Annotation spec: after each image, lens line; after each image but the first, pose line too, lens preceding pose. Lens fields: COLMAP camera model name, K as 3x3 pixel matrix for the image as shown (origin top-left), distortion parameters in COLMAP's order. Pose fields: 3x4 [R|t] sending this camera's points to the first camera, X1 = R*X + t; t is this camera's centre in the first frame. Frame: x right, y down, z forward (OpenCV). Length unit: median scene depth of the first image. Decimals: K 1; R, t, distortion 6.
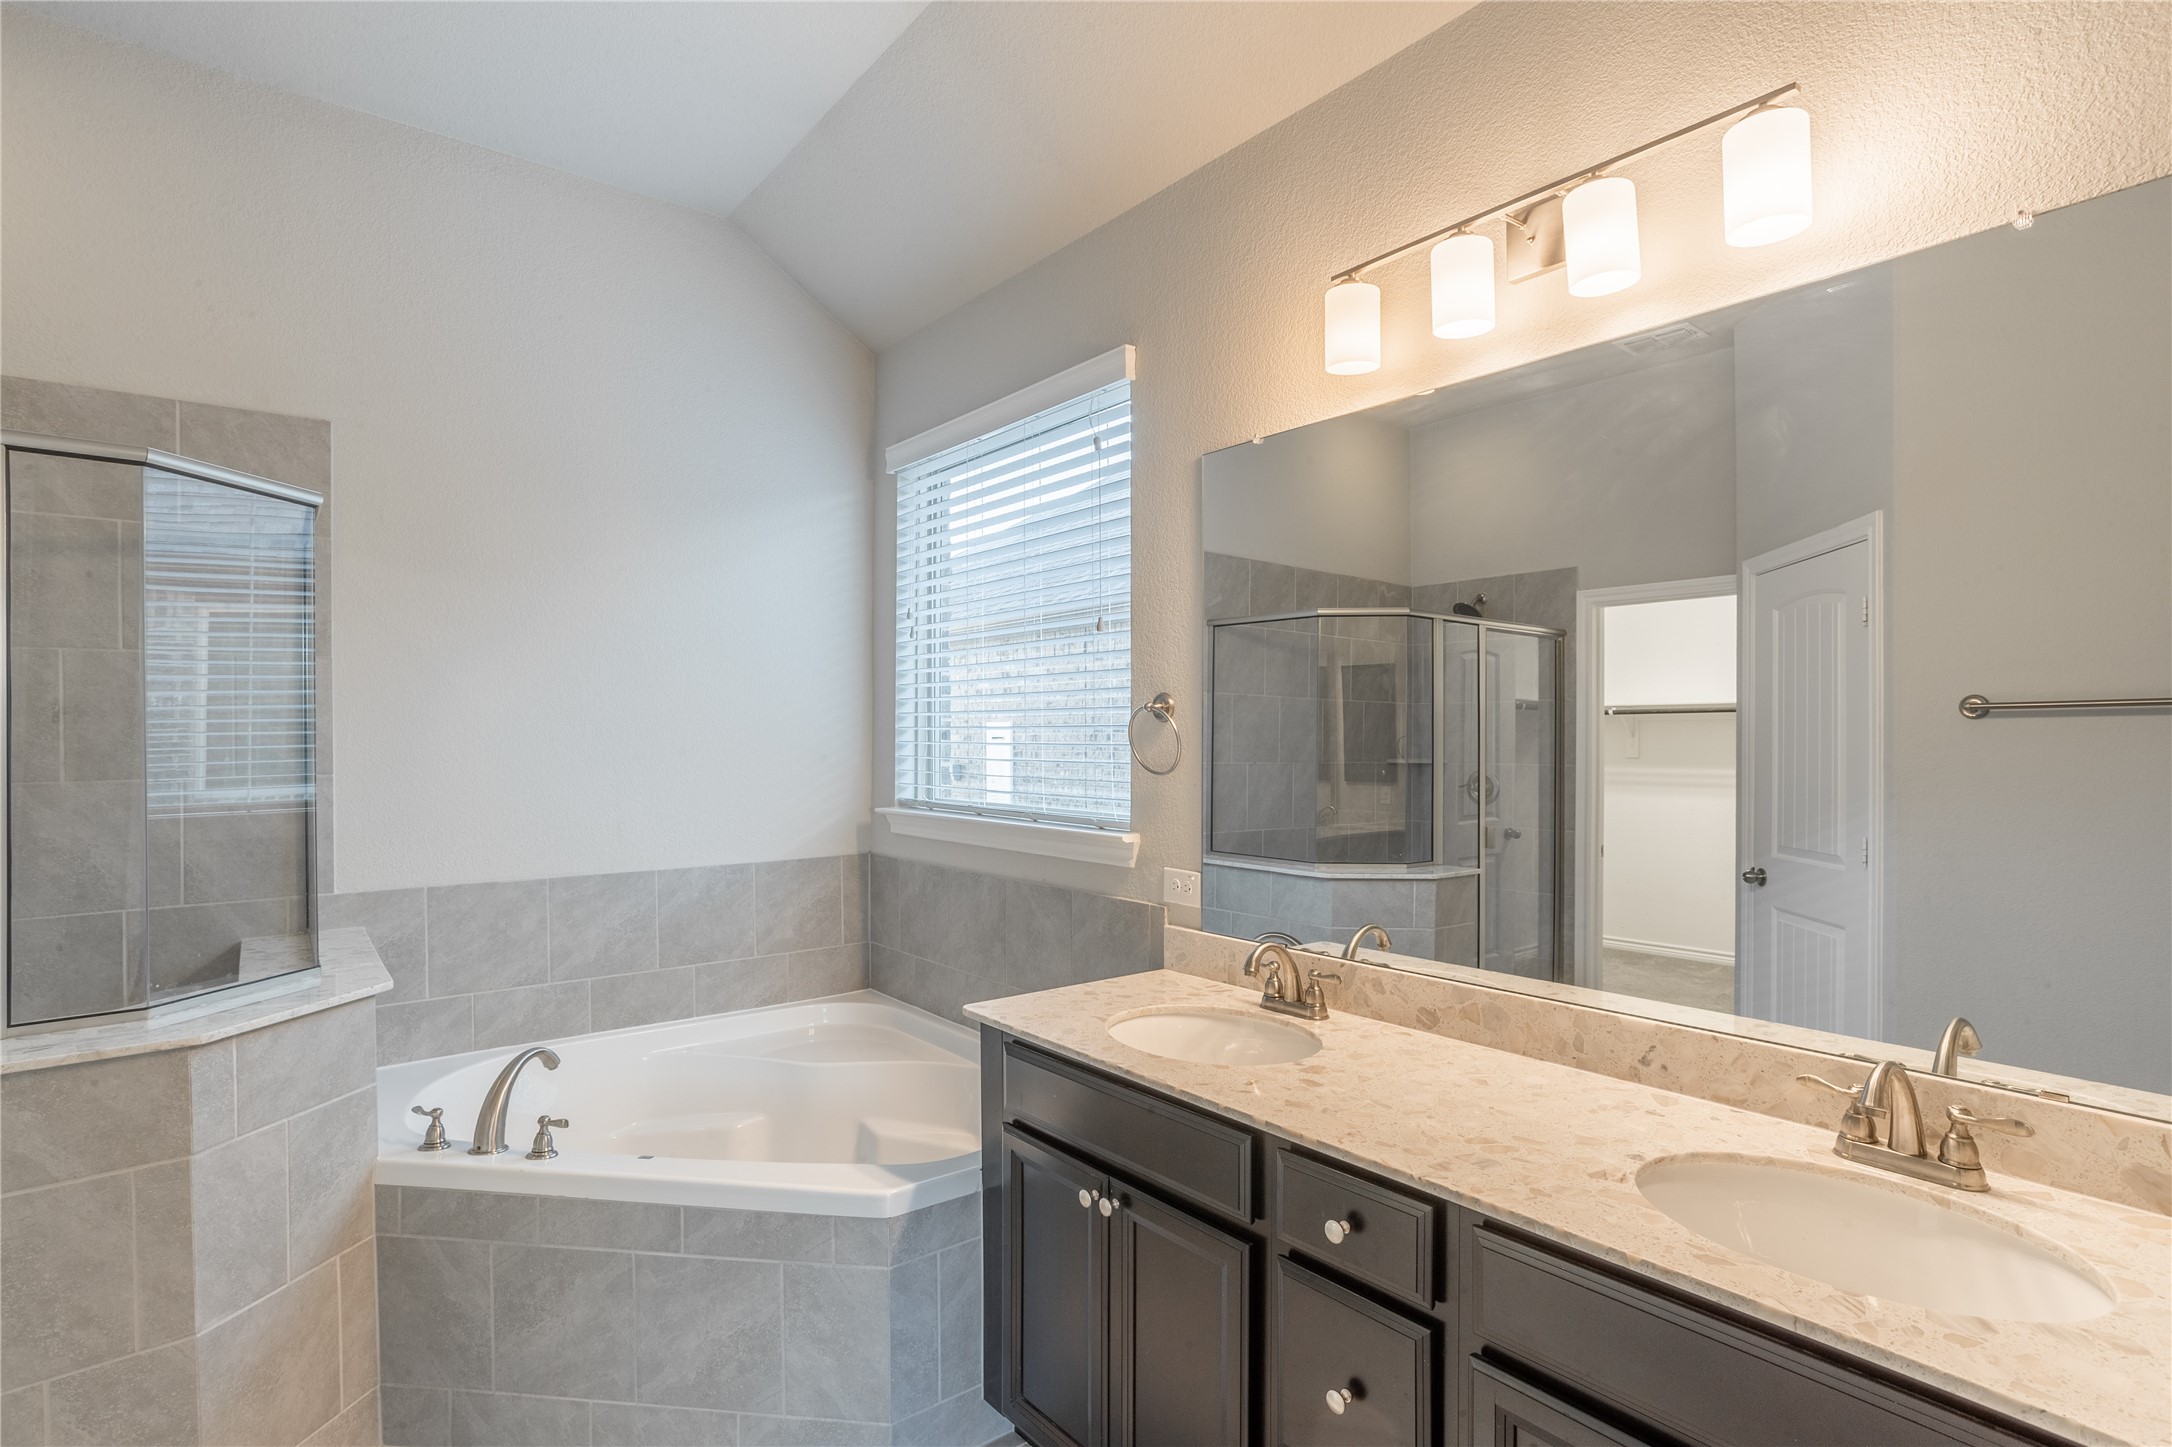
lens RADIAL K [[1051.3, 0, 1104.1], [0, 1051.3, 720.4], [0, 0, 1]] dist [0.000202, 0.001600]
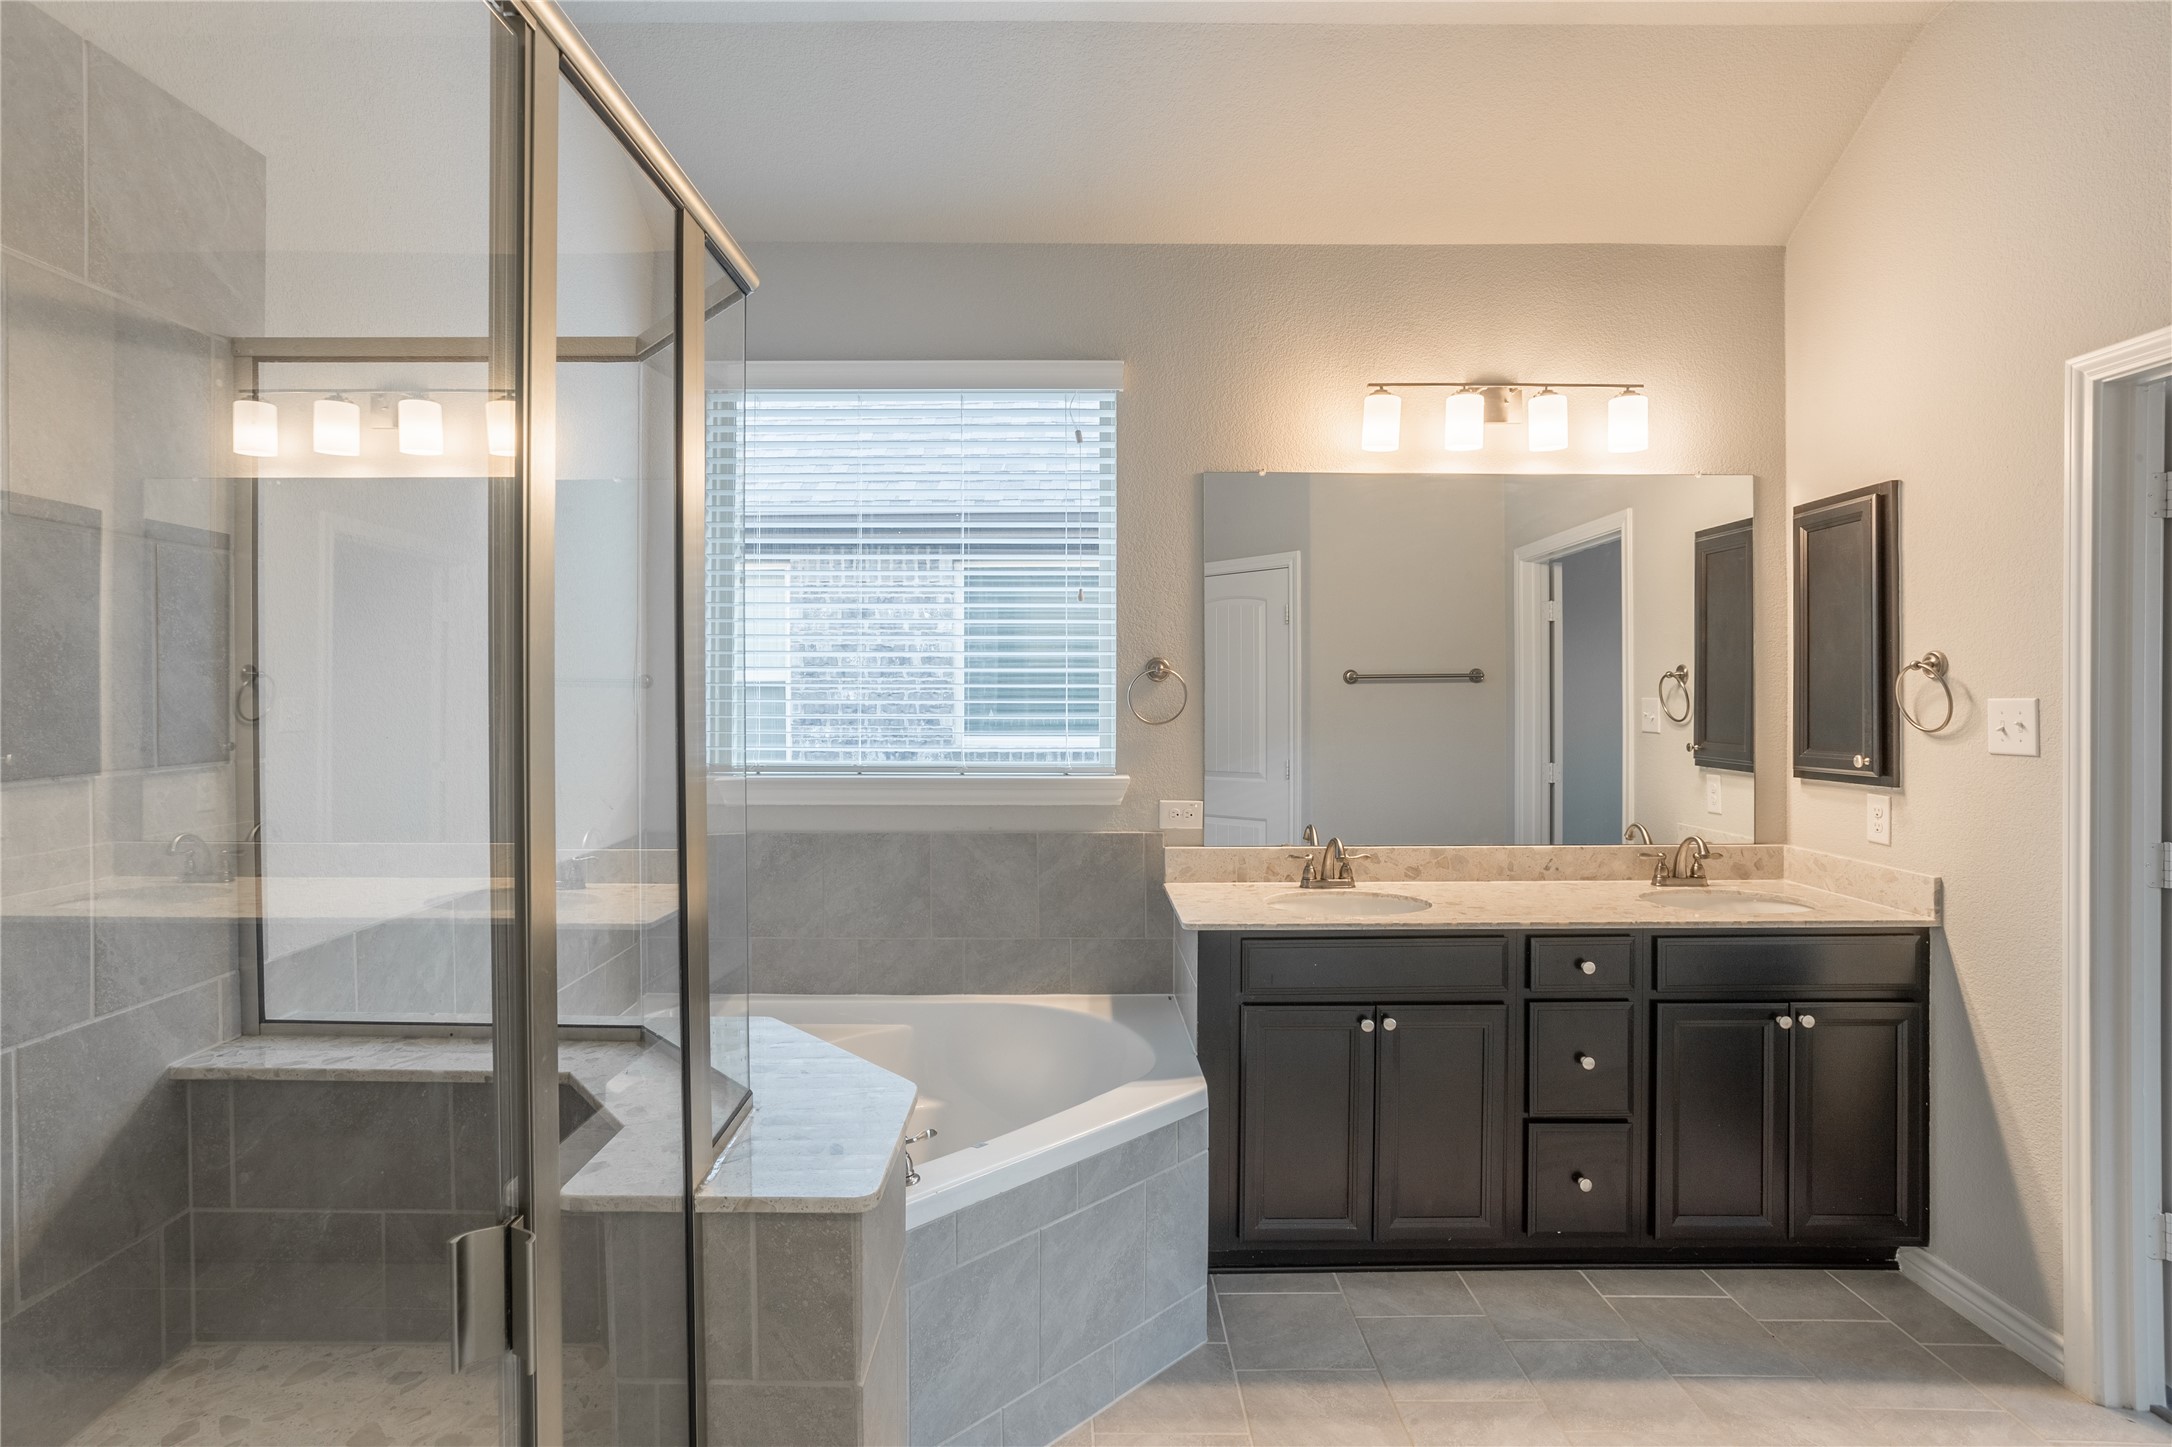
lens RADIAL K [[1070.1, 0, 1074.7], [0, 1070.1, 684.4], [0, 0, 1]] dist [-0.008153, 0.006786]
pose [[0.623133, 0.009424, 0.782059, -0.973405], [-0.017577, 0.999844, 0.001957, 0.003942], [-0.781919, -0.014965, 0.623201, 0.304703]]
